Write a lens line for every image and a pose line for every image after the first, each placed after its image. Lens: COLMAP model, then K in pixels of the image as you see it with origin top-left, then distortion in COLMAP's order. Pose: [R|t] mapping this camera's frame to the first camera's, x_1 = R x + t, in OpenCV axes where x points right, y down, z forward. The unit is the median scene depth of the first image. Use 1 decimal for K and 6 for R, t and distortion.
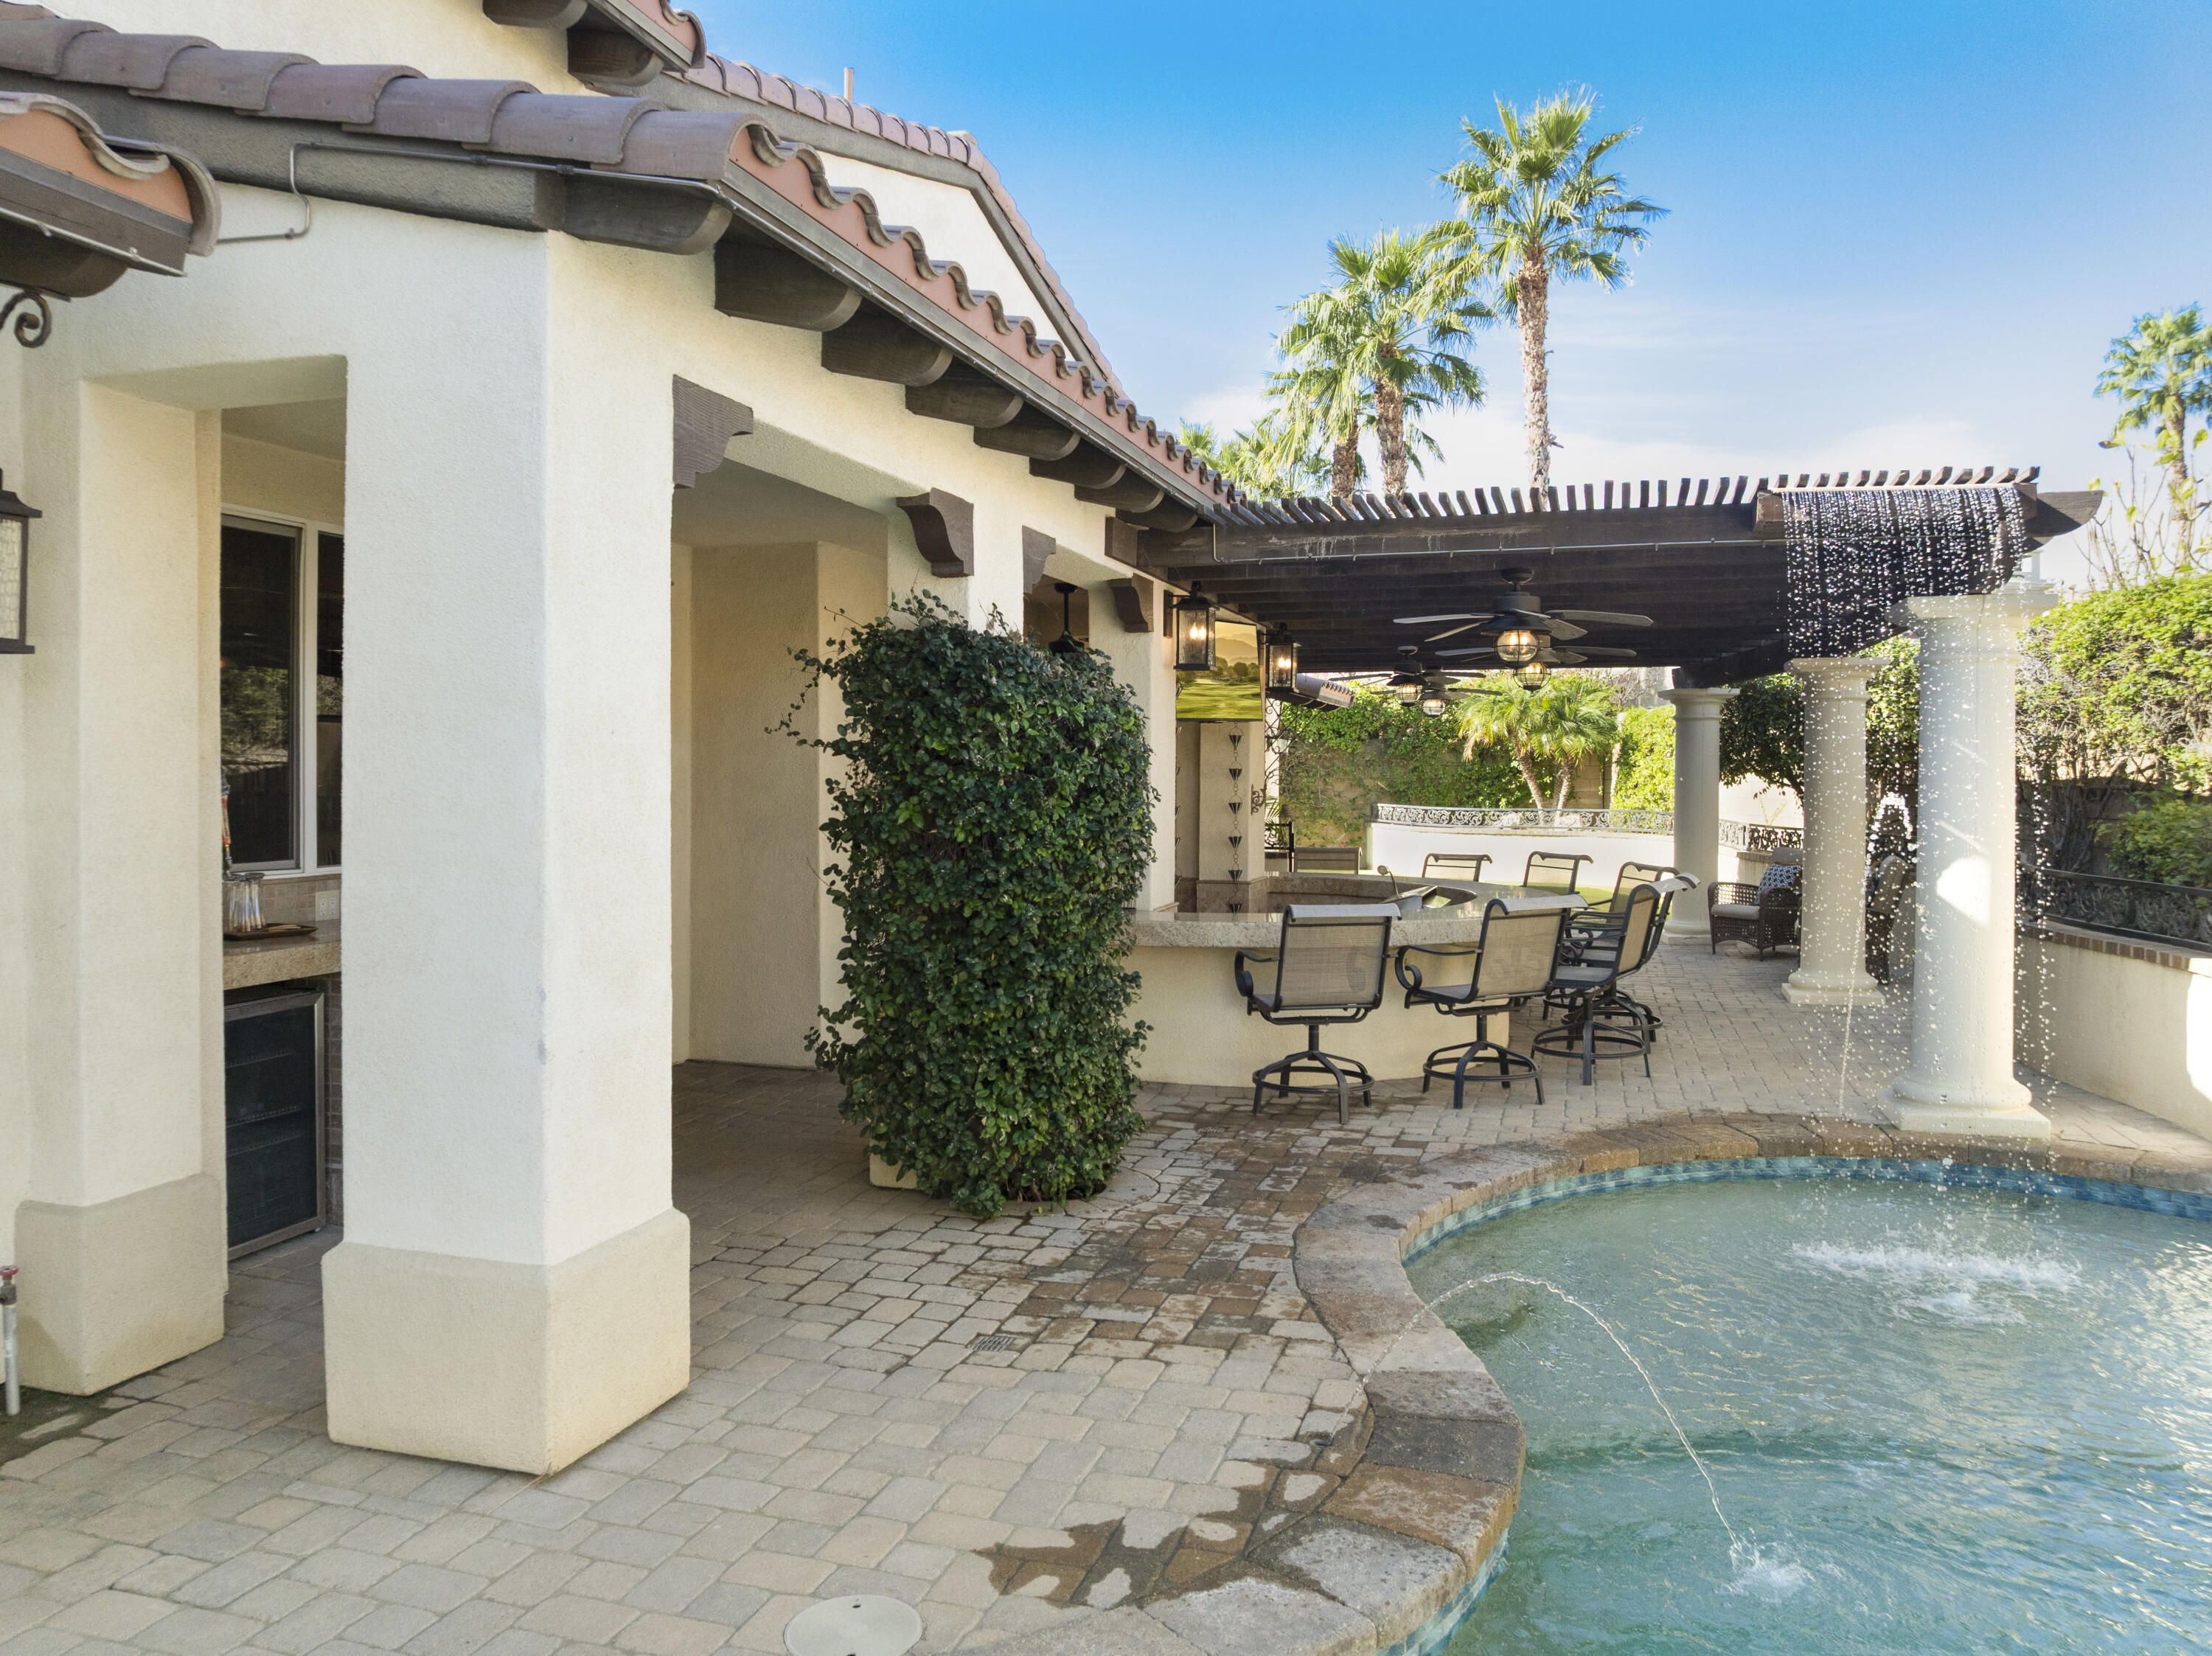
lens RADIAL K [[1548.4, 0, 1099.3], [0, 1548.4, 763.6], [0, 0, 1]] dist [-0.036115, -0.001318]
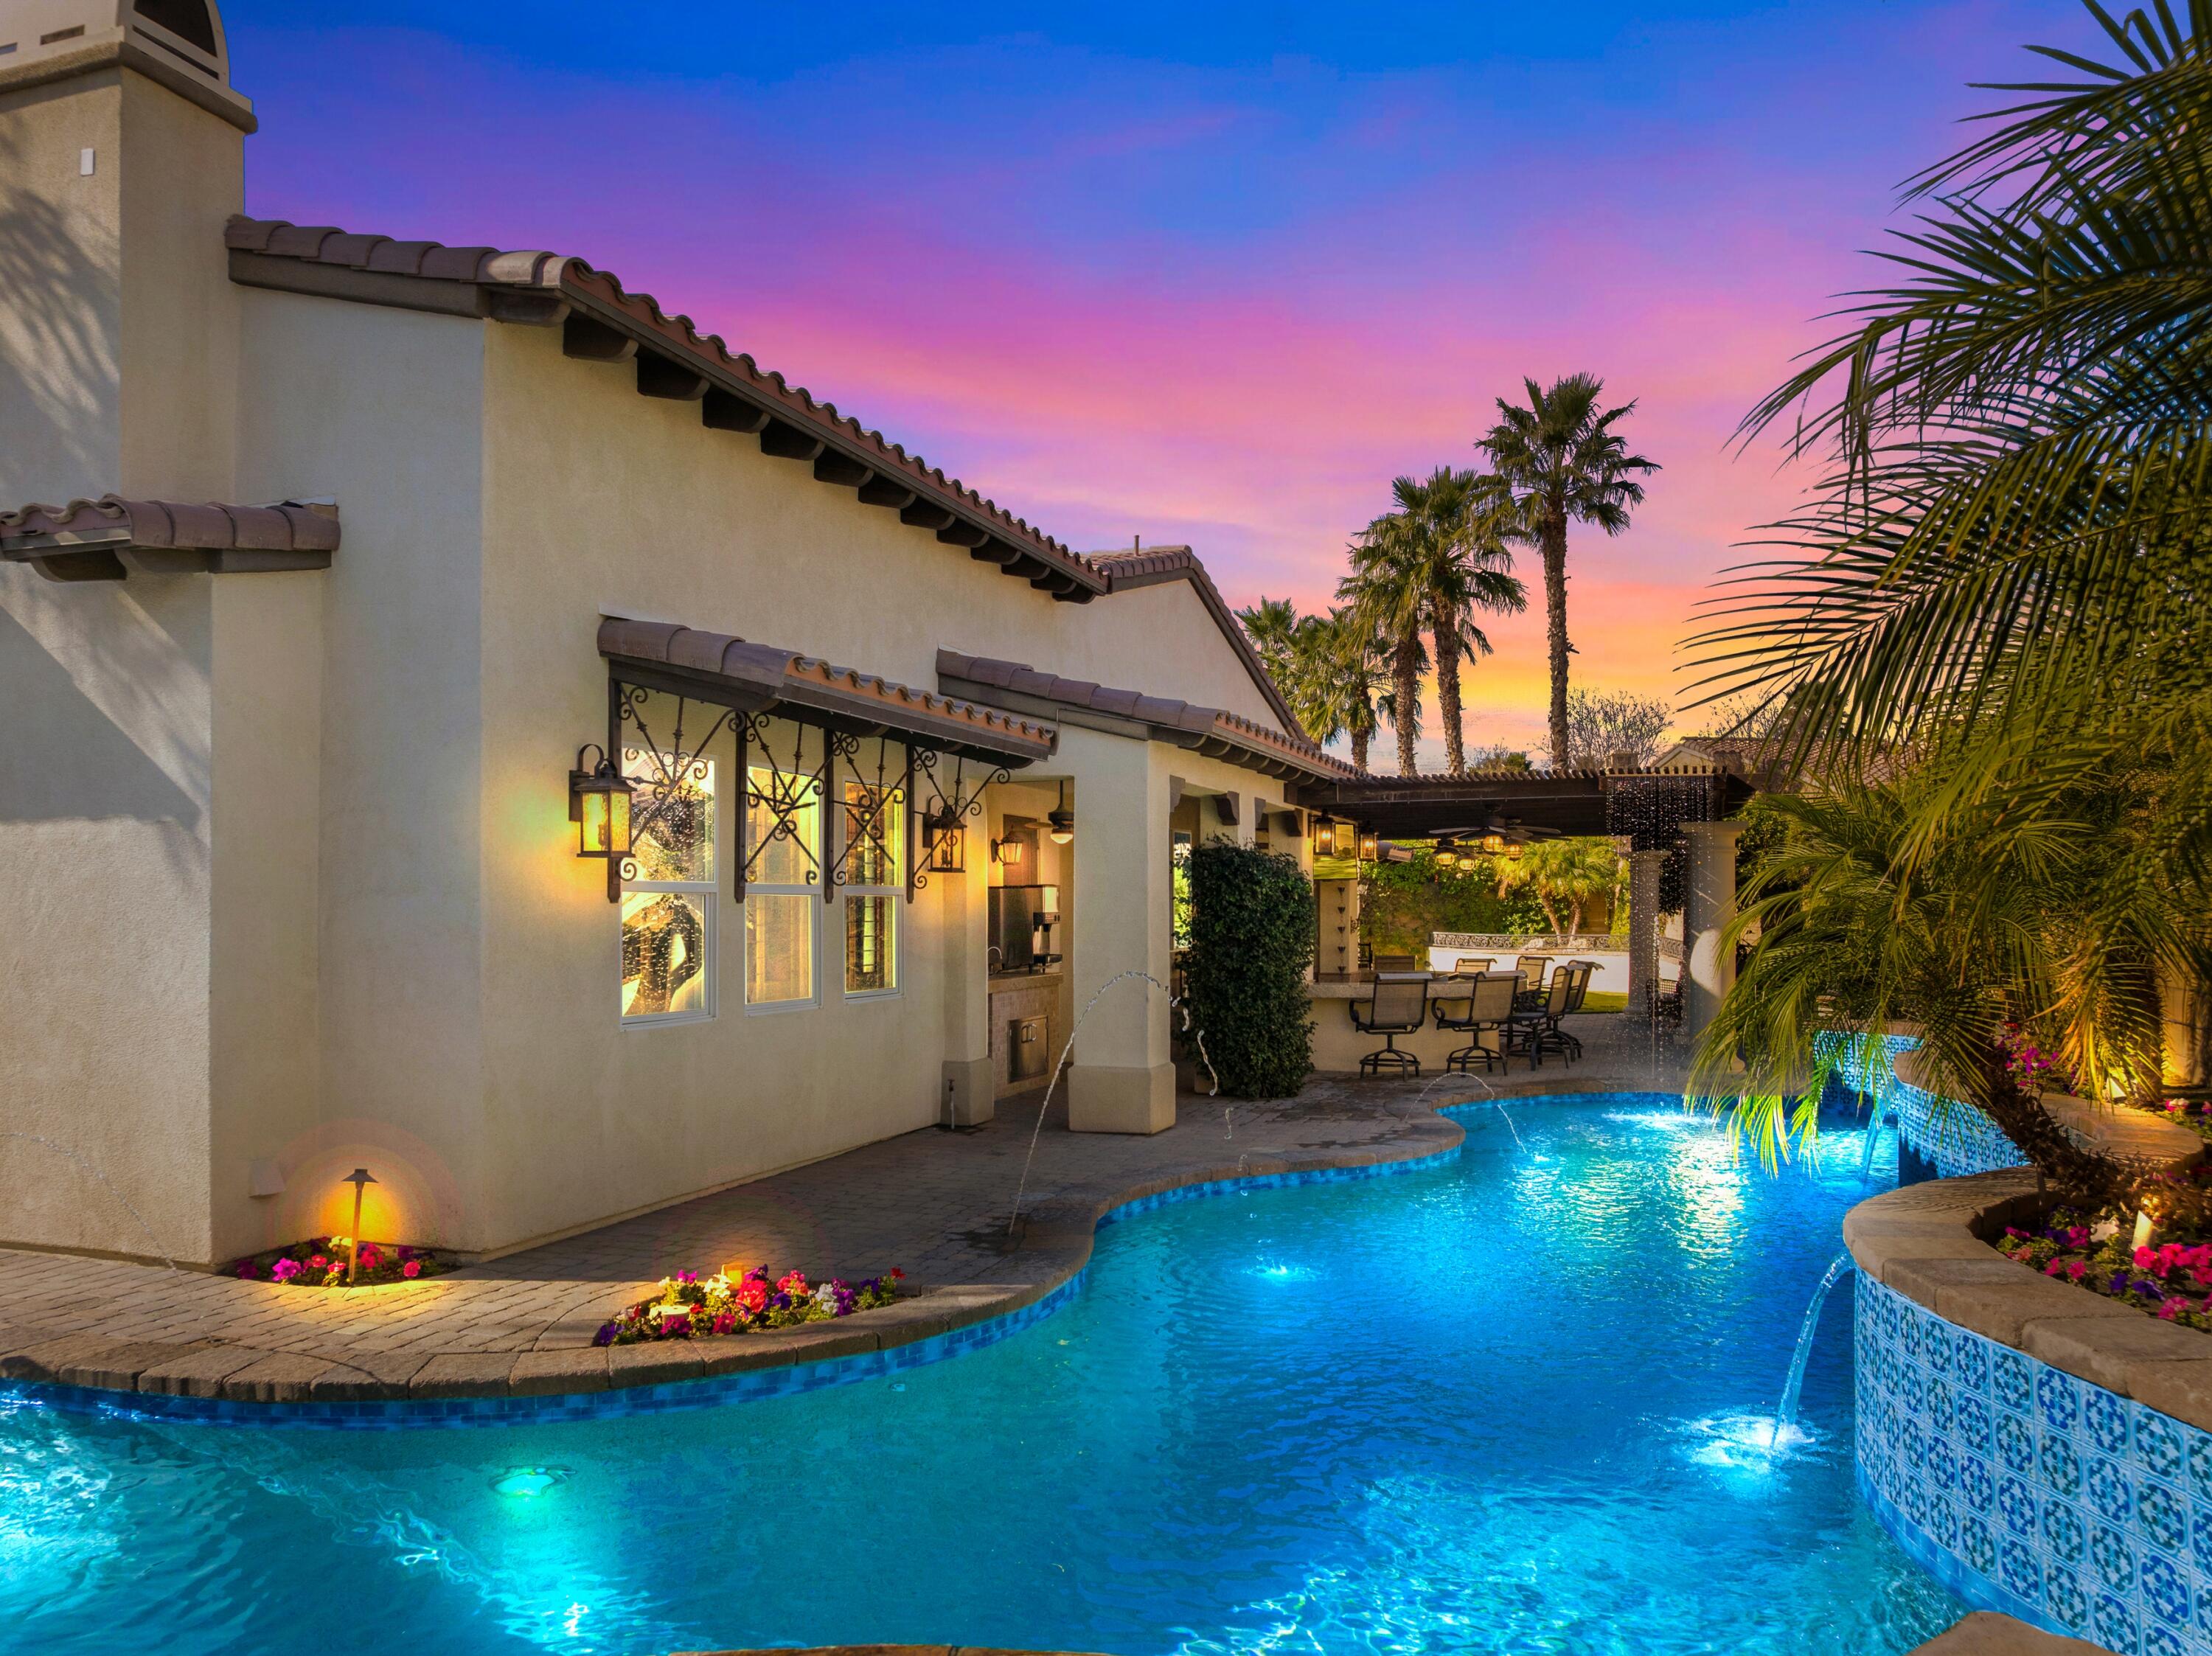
lens RADIAL K [[1573.8, 0, 1109.7], [0, 1573.8, 877.1], [0, 0, 1]] dist [-0.002140, 0.000361]
pose [[0.999456, -0.007085, -0.032226, -0.082923], [0.006608, 0.999867, -0.014895, -0.004188], [0.032327, 0.014674, 0.999370, -0.555511]]
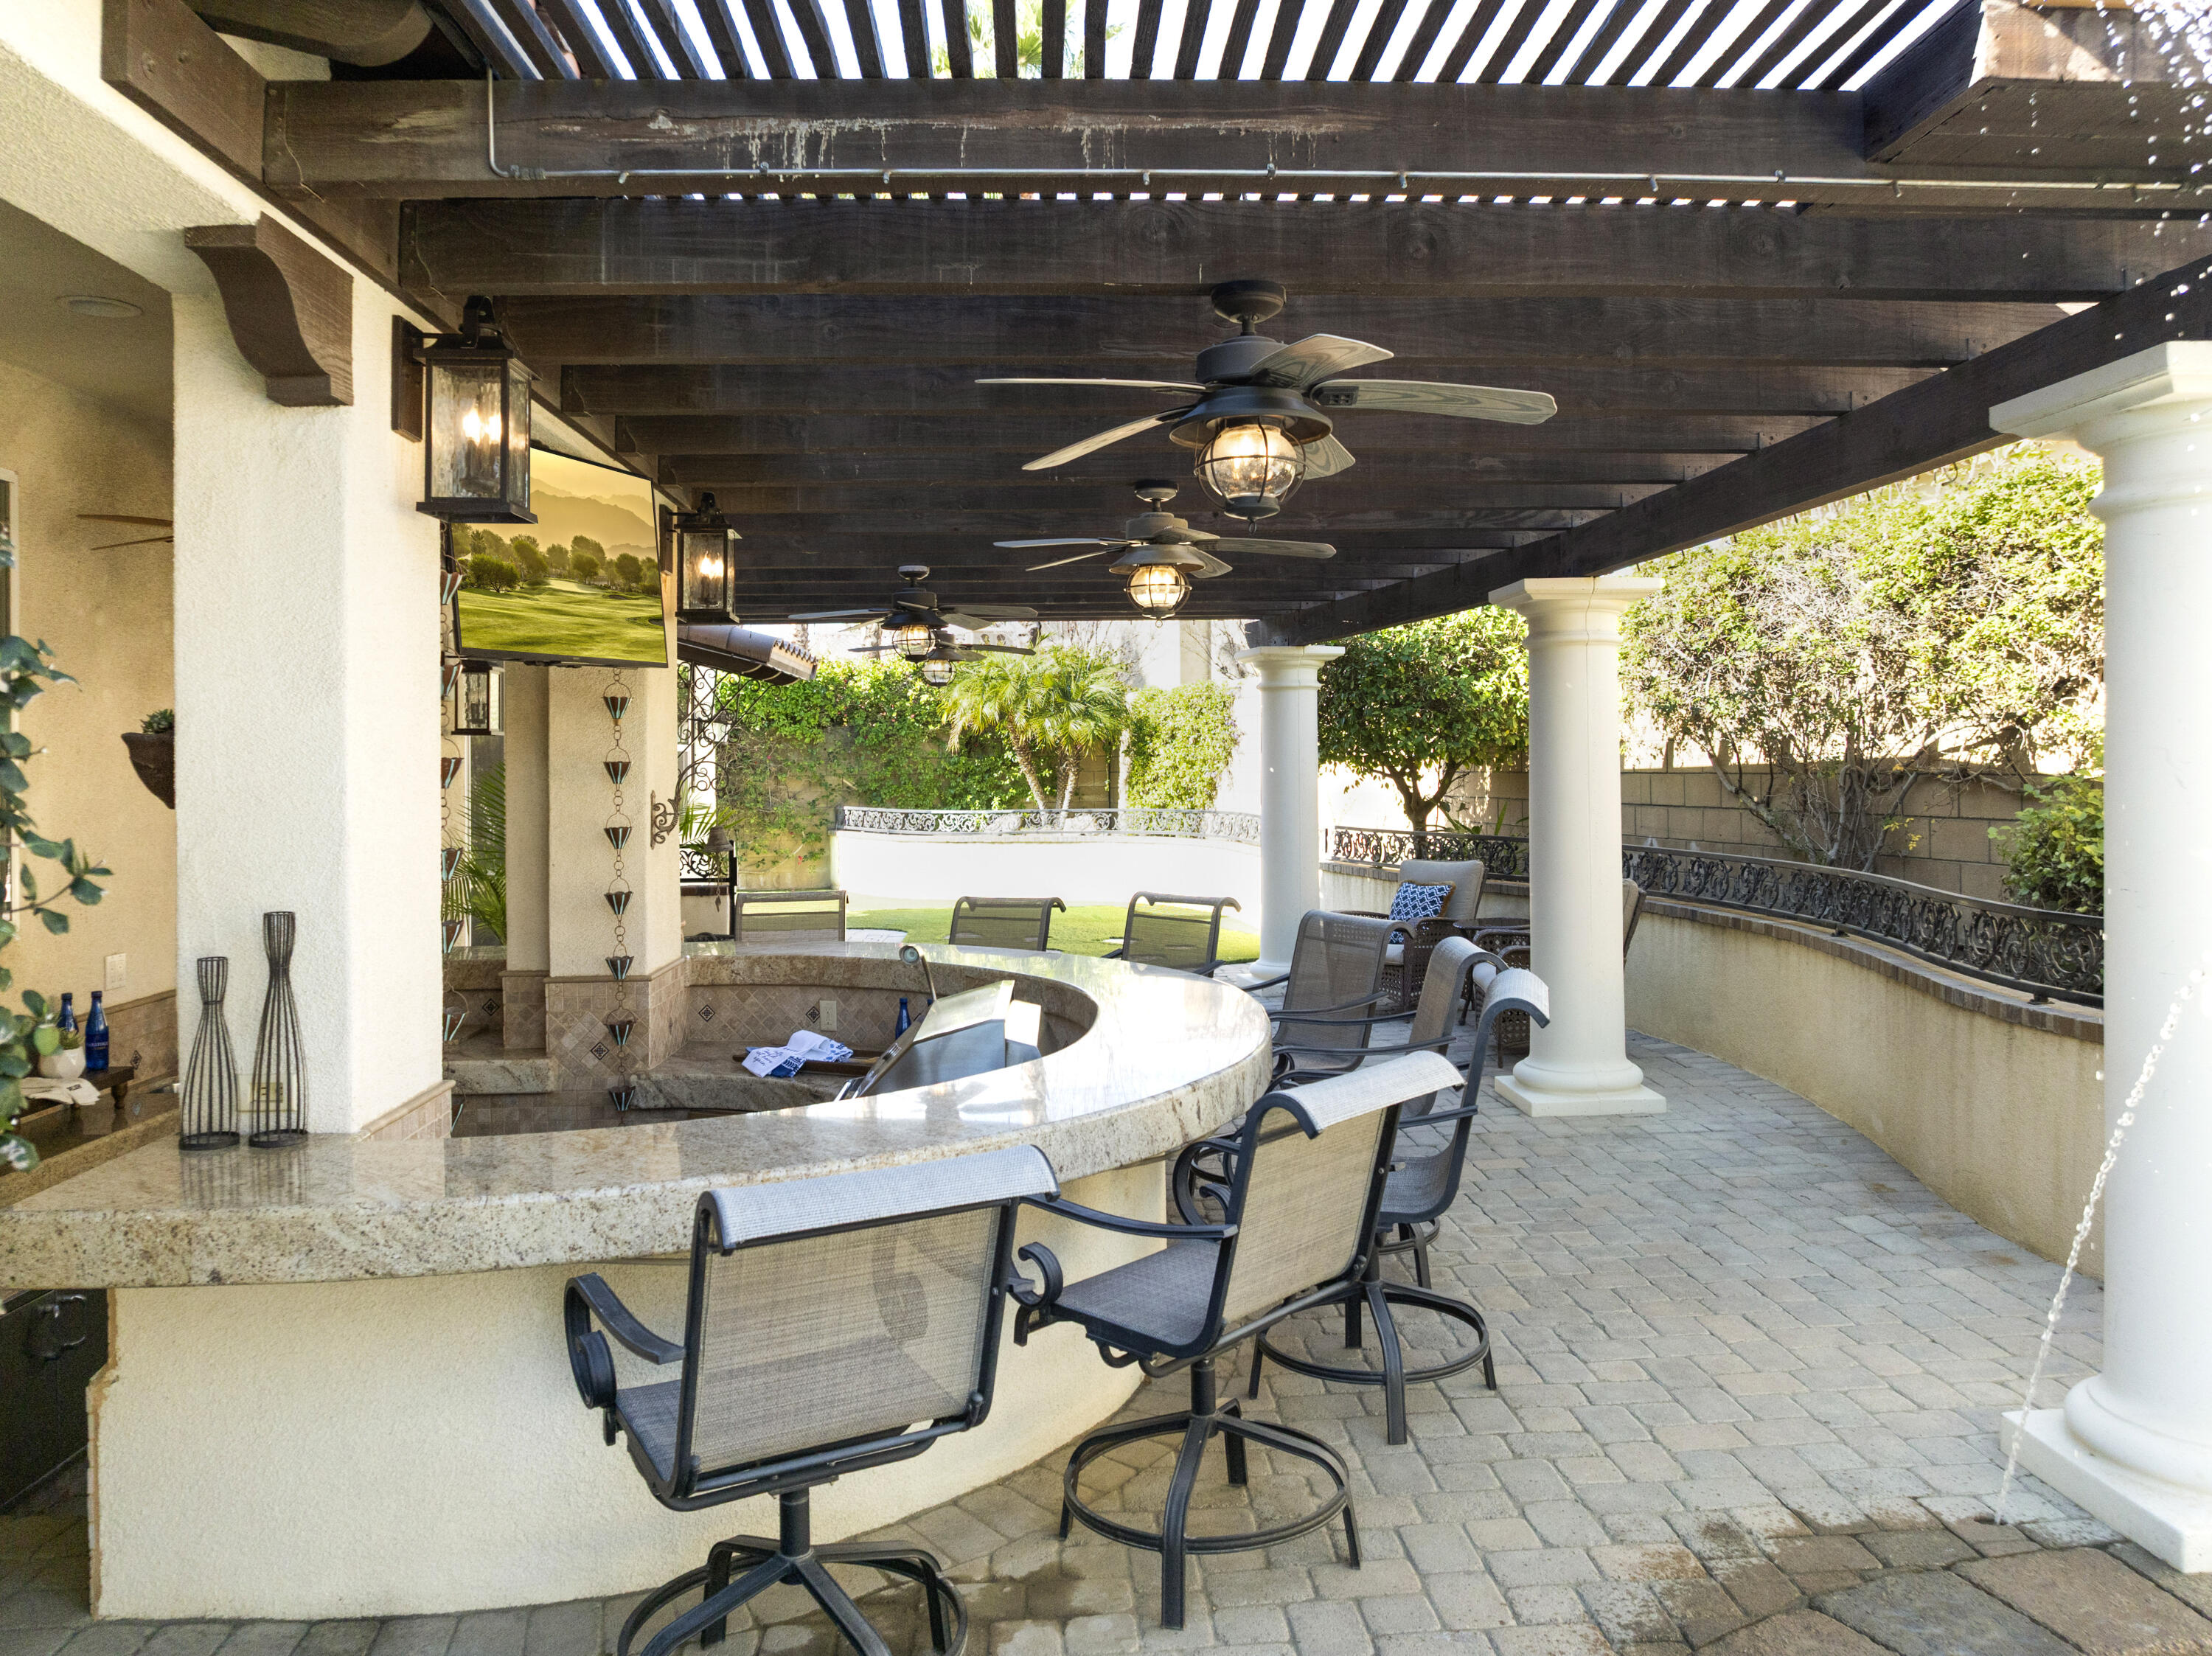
lens RADIAL K [[1548.4, 0, 1099.3], [0, 1548.4, 763.6], [0, 0, 1]] dist [-0.036115, -0.001318]
pose [[0.937771, -0.013291, 0.347000, 0.044087], [0.012450, 0.999912, 0.004651, 0.002624], [-0.347031, -0.000041, 0.937854, 0.336317]]
